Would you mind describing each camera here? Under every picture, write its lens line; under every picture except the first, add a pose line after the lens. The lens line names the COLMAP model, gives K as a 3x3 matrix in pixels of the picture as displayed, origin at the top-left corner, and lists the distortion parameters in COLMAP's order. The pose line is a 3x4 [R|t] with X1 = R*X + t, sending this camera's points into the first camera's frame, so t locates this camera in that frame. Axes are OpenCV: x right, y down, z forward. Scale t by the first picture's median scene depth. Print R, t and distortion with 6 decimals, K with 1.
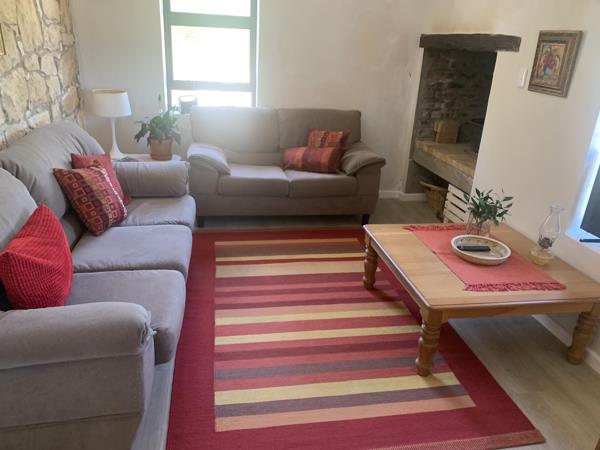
lens RADIAL K [[469.5, 0, 297.1], [0, 469.5, 222.1], [0, 0, 1]] dist [0.049152, 0.002111]
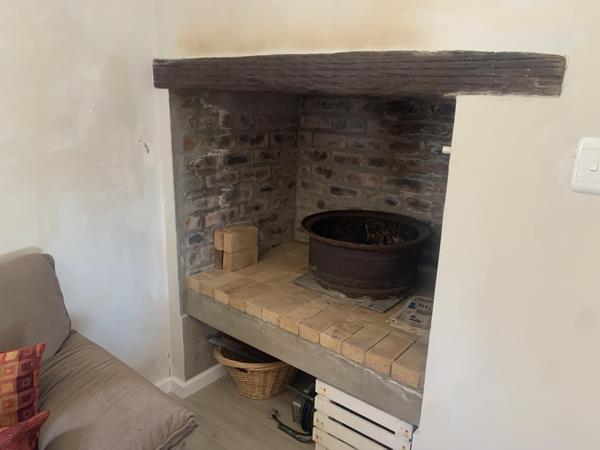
lens RADIAL K [[469.5, 0, 297.2], [0, 469.5, 230.8], [0, 0, 1]] dist [0.049152, 0.002111]
pose [[0.756811, -0.219616, 0.615635, 0.053600], [0.252170, 0.967051, 0.034979, -0.213195], [-0.603032, 0.128772, 0.787255, 0.566278]]
